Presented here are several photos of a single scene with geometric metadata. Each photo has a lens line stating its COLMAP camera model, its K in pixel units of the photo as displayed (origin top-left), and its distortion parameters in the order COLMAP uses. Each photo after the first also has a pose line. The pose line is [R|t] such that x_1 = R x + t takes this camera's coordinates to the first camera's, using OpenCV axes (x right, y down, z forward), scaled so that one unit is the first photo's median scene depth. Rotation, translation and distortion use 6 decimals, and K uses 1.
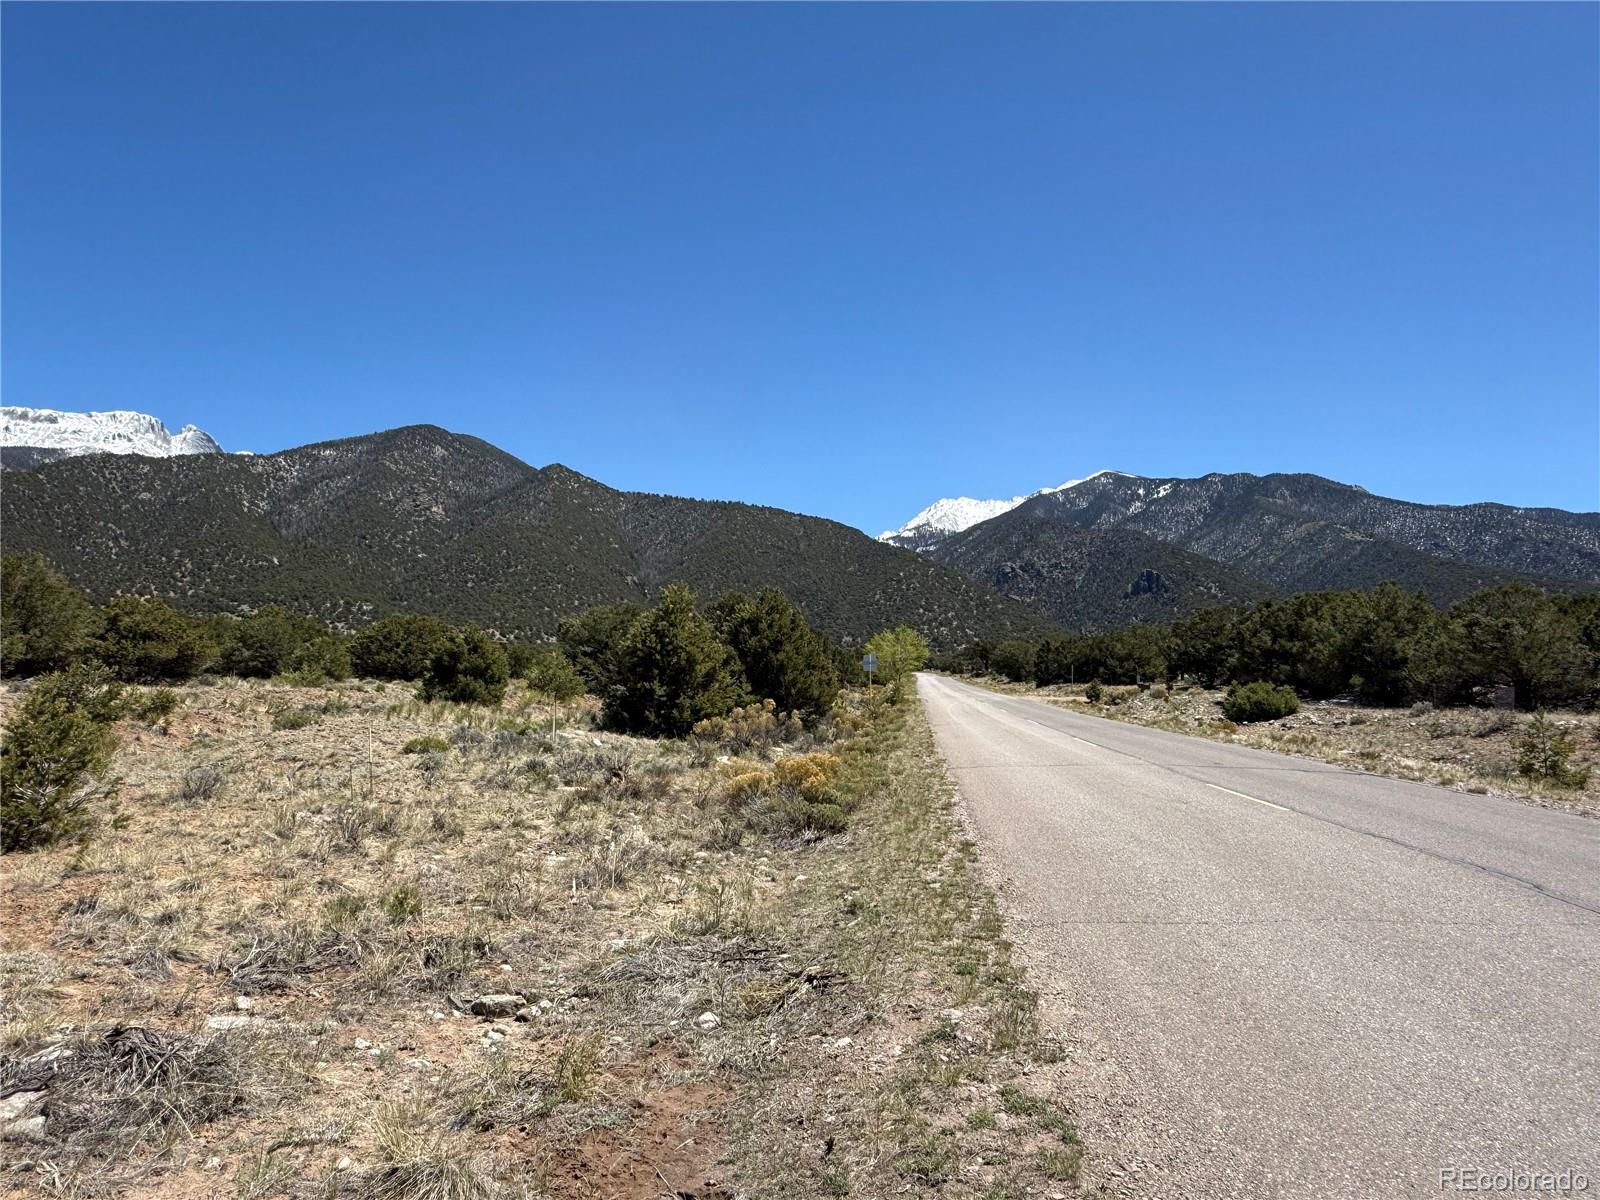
lens RADIAL K [[1021.7, 0, 794.3], [0, 1021.7, 607.0], [0, 0, 1]] dist [-0.001731, 0.001854]
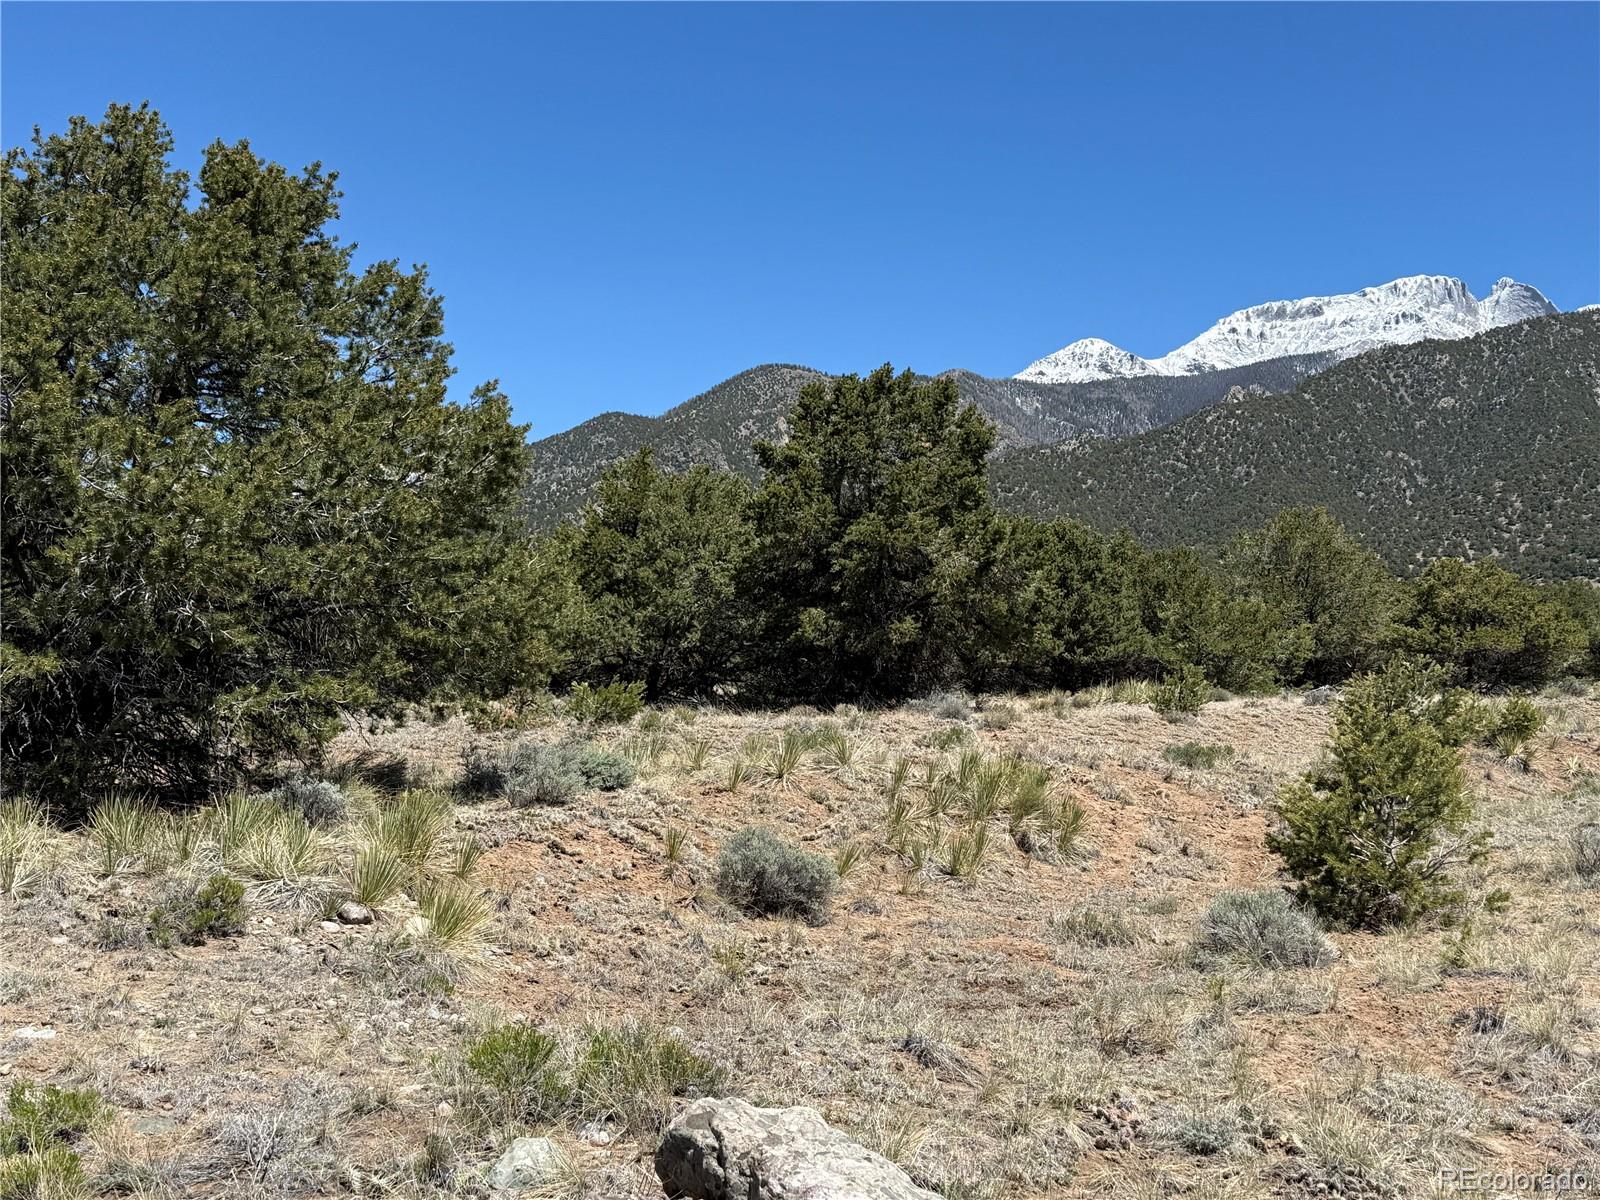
lens RADIAL K [[1749.6, 0, 808.4], [0, 1749.6, 614.7], [0, 0, 1]] dist [0.101973, 0.000000]
pose [[0.606943, -0.042474, -0.793609, -0.010528], [0.066371, 0.997792, -0.002642, 0.001989], [0.791969, -0.051069, 0.608422, -0.003490]]
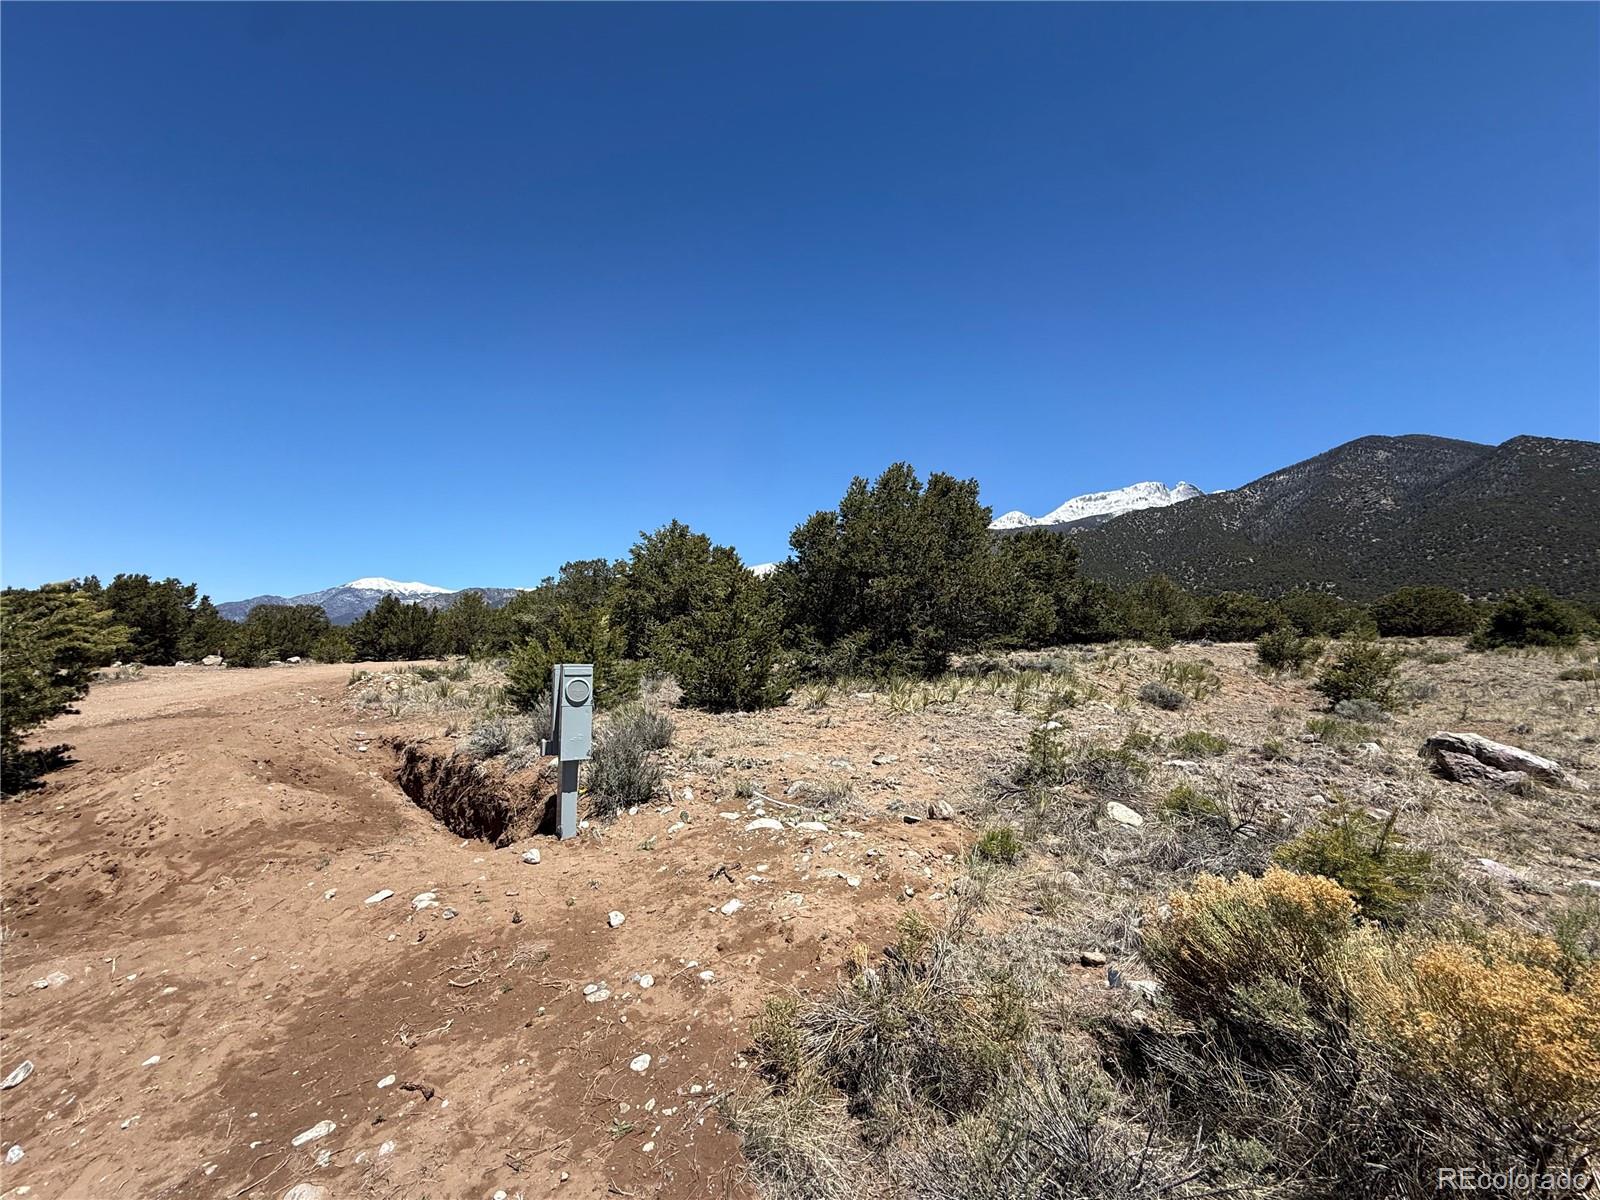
lens RADIAL K [[655.9, 0, 795.0], [0, 655.9, 597.3], [0, 0, 1]] dist [-0.000731, 0.000389]
pose [[0.473564, -0.084947, -0.876653, -0.043276], [0.084861, 0.995108, -0.050584, -0.008721], [0.876662, -0.050439, 0.478456, -0.204581]]
